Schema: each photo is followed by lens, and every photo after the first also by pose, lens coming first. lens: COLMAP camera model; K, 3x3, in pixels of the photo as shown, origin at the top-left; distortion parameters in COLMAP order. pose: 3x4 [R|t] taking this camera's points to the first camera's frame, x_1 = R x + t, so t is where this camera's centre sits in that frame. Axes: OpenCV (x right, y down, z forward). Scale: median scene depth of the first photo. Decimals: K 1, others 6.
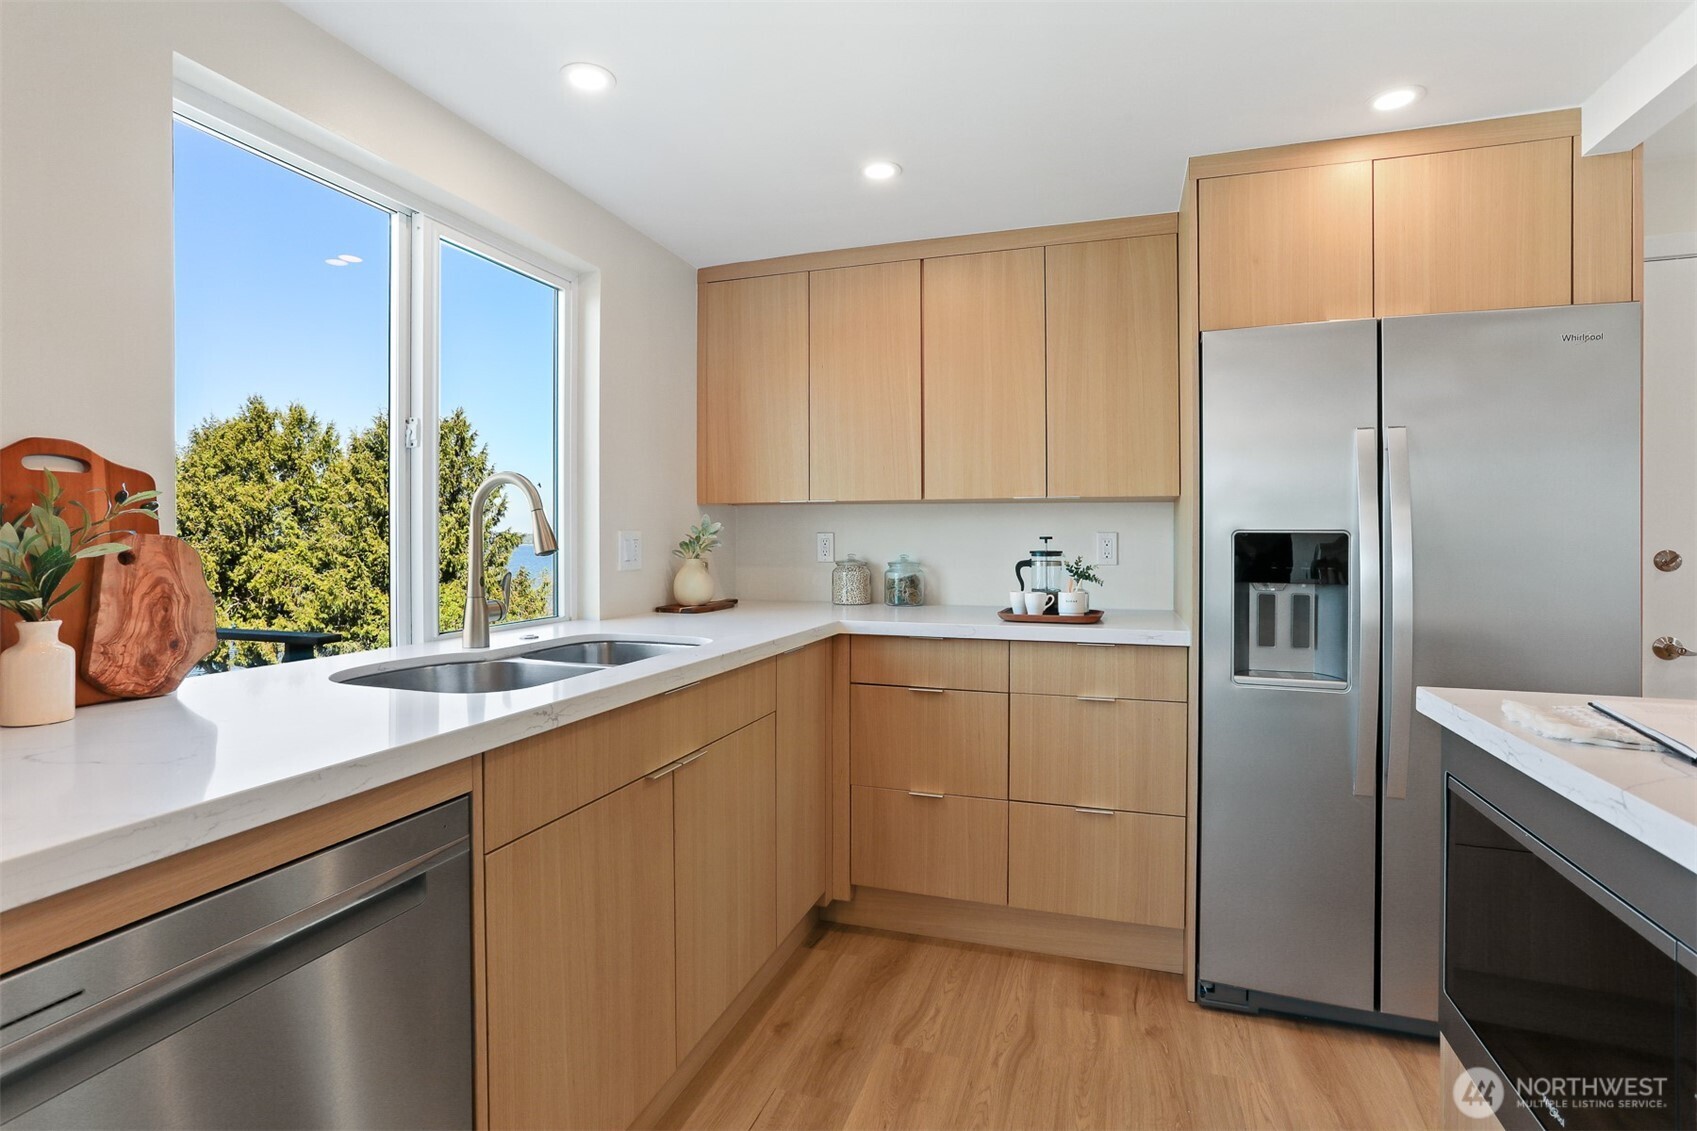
lens RADIAL K [[824.1, 0, 835.8], [0, 824.1, 536.9], [0, 0, 1]] dist [-0.050823, 0.026591]
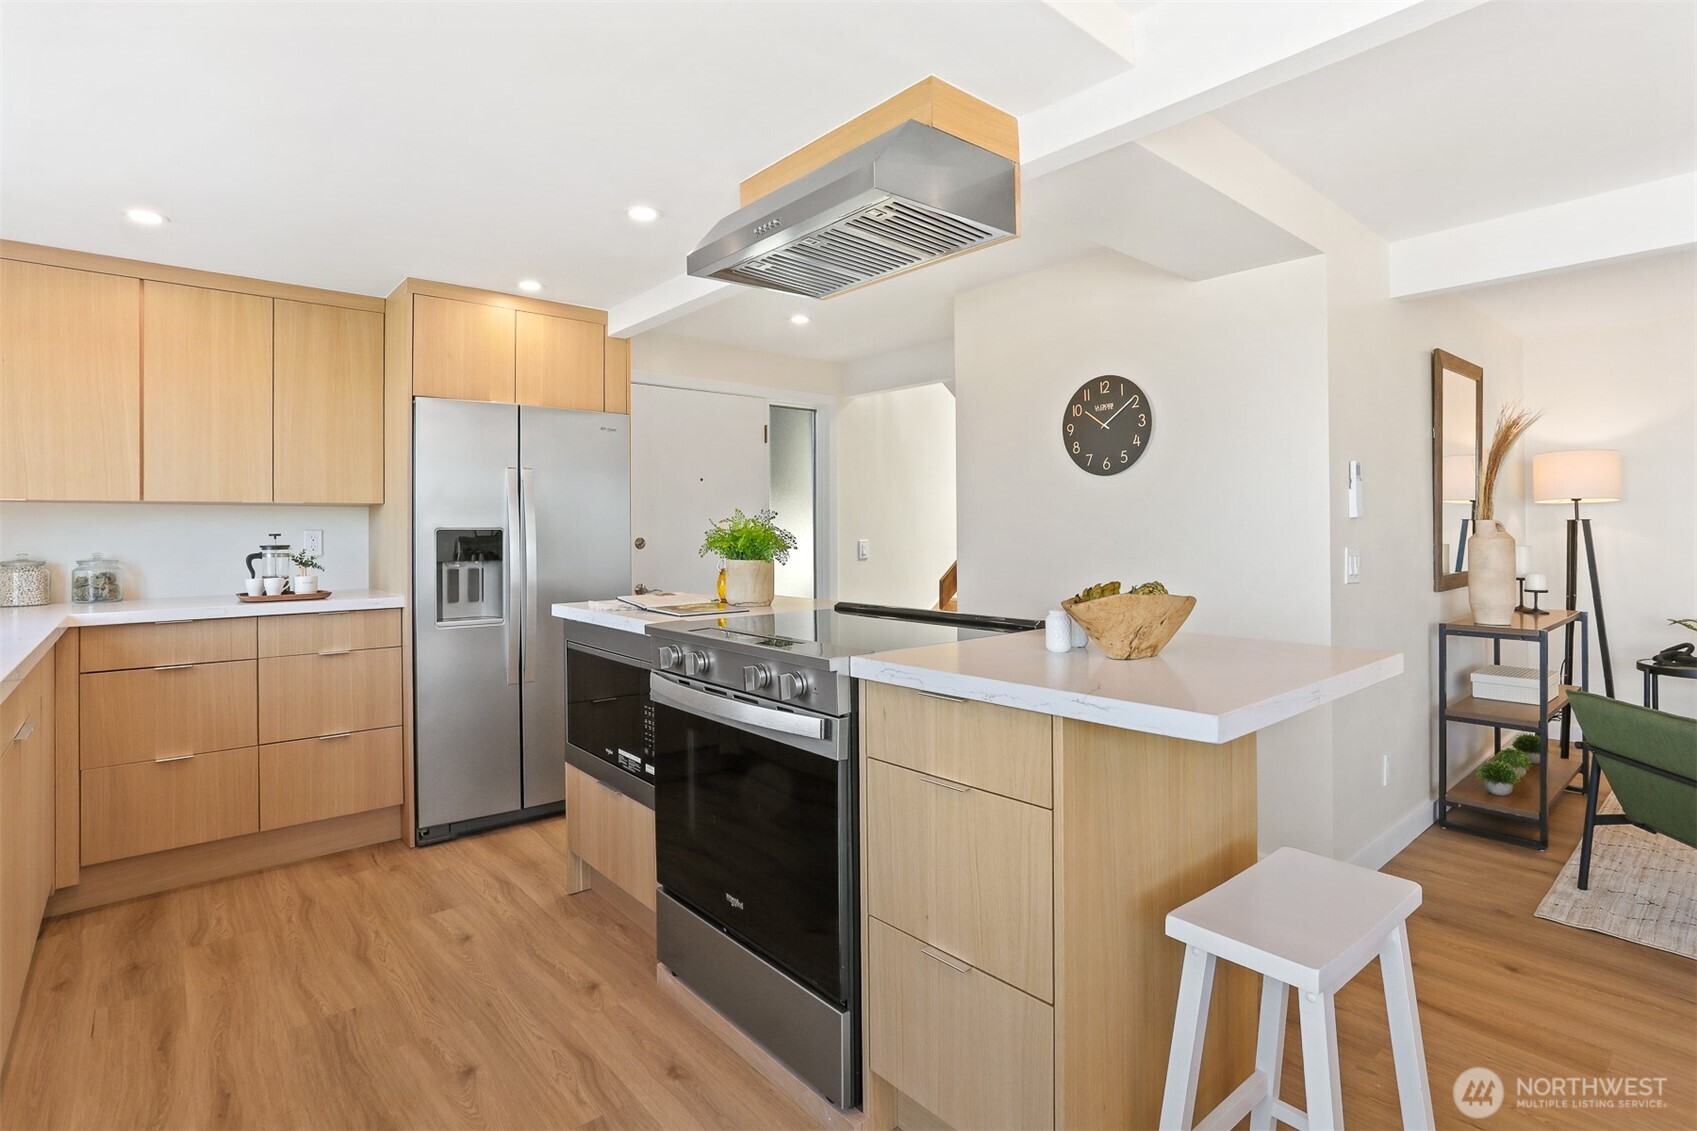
lens RADIAL K [[824.1, 0, 835.8], [0, 824.1, 536.9], [0, 0, 1]] dist [-0.050823, 0.026591]
pose [[0.512381, -0.012050, 0.858674, -0.354182], [0.006633, 0.999927, 0.010074, -0.002123], [-0.858732, 0.000534, 0.512424, -0.349911]]
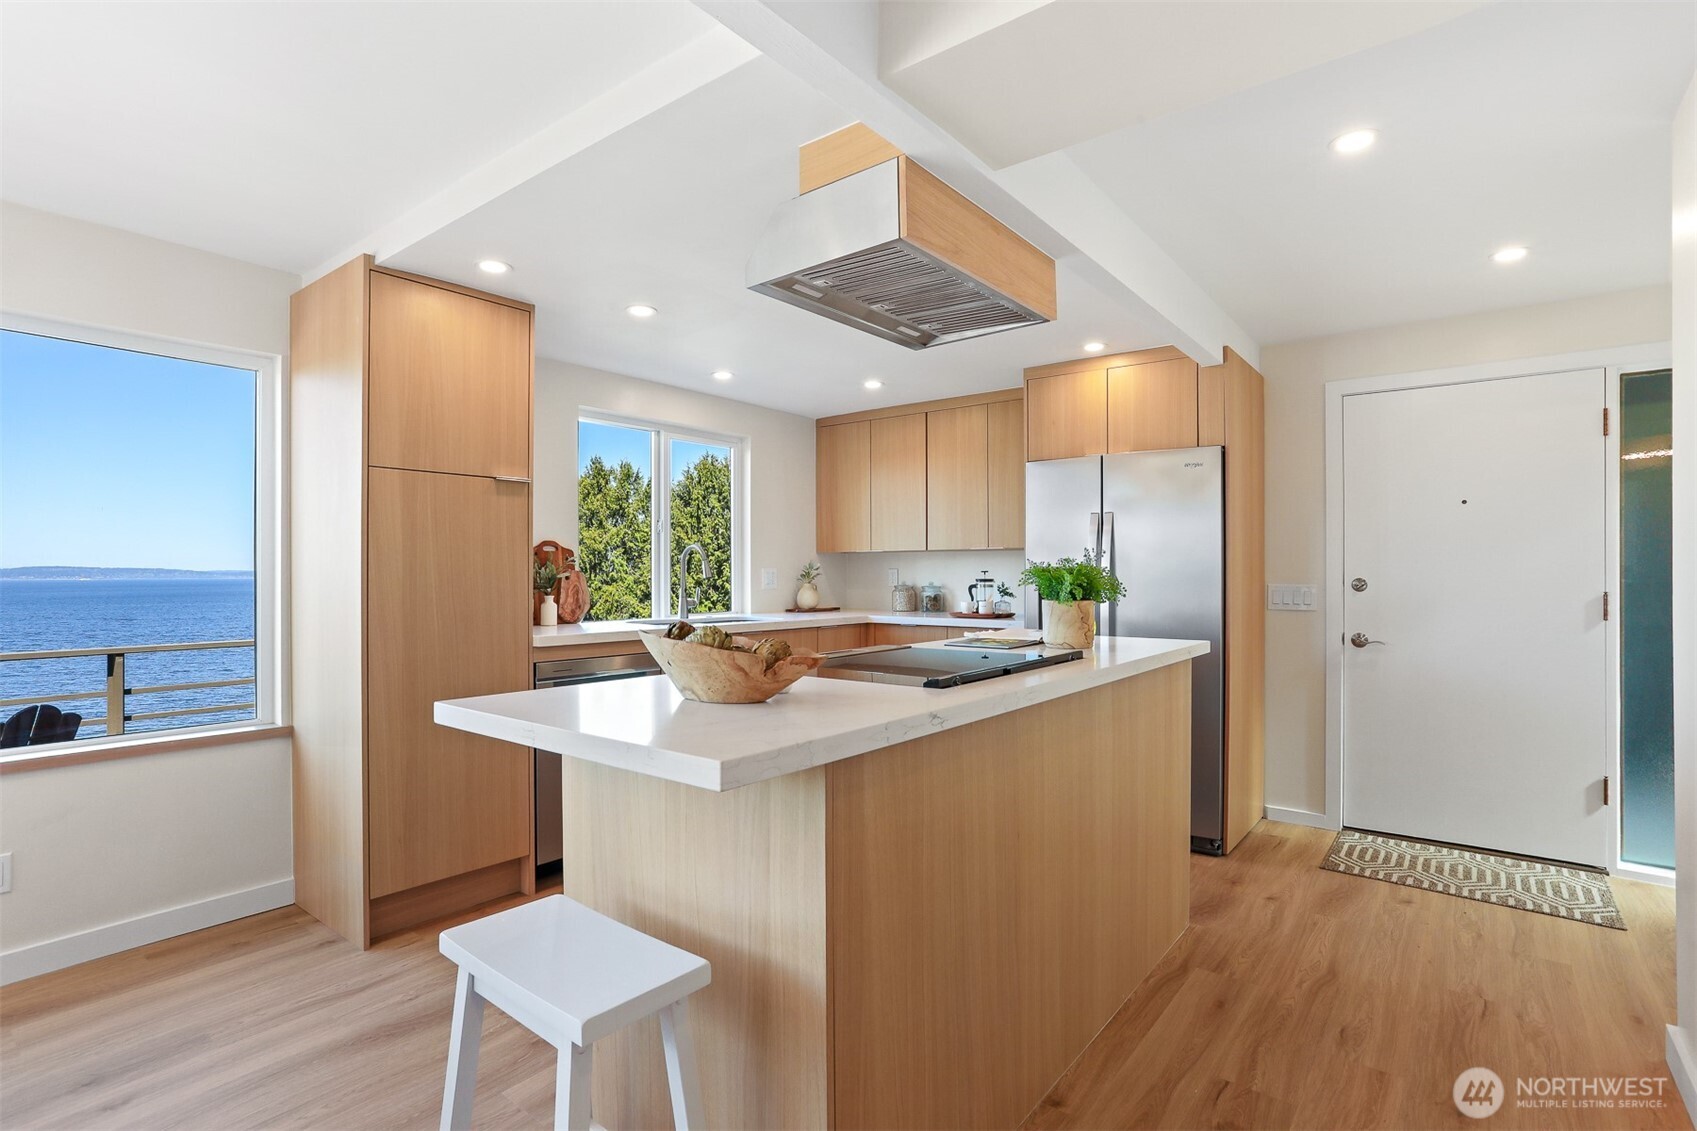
lens RADIAL K [[833.5, 0, 826.2], [0, 833.5, 569.3], [0, 0, 1]] dist [-0.049236, 0.028216]
pose [[0.938683, -0.002088, -0.344775, 0.541329], [0.000784, 0.999992, -0.003920, 0.002913], [0.344780, 0.003410, 0.938677, -0.774923]]
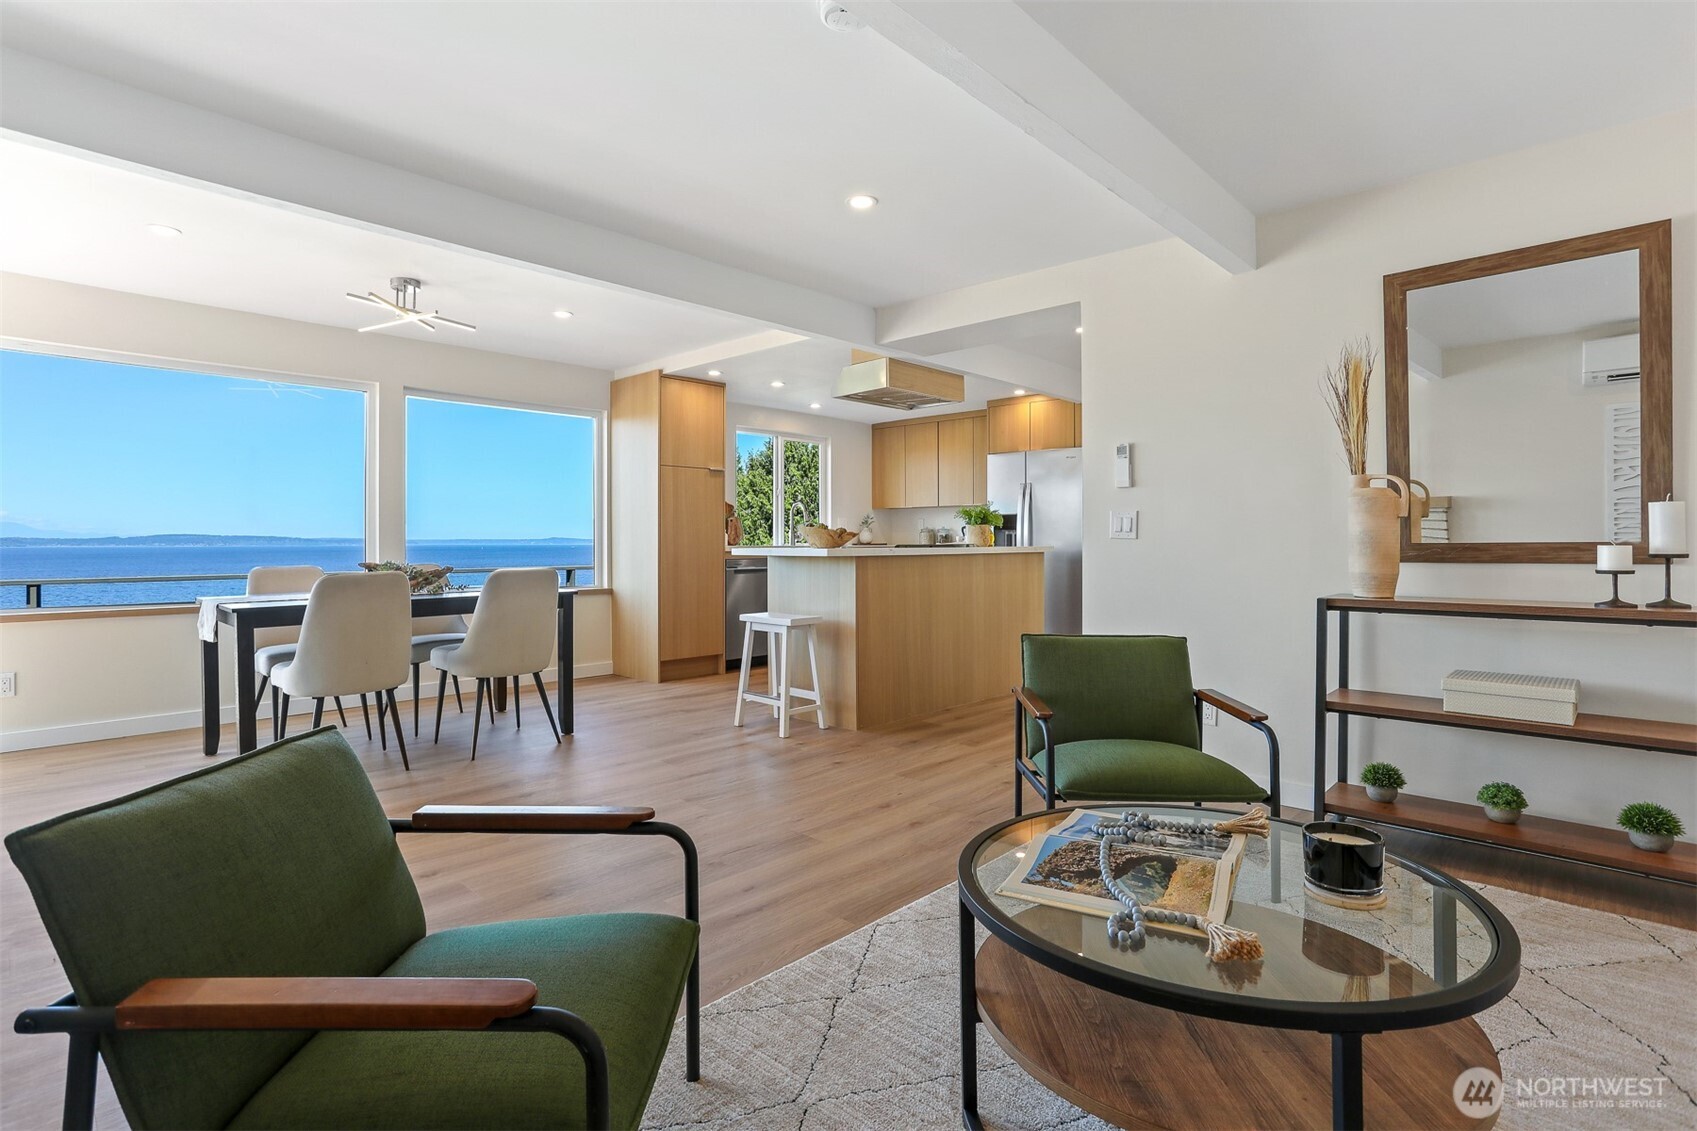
lens RADIAL K [[833.5, 0, 826.2], [0, 833.5, 569.3], [0, 0, 1]] dist [-0.049236, 0.028216]
pose [[0.903556, 0.014799, -0.428215, 1.042802], [0.000669, 0.999353, 0.035949, 0.073537], [0.428470, -0.032769, 0.902961, -1.871036]]
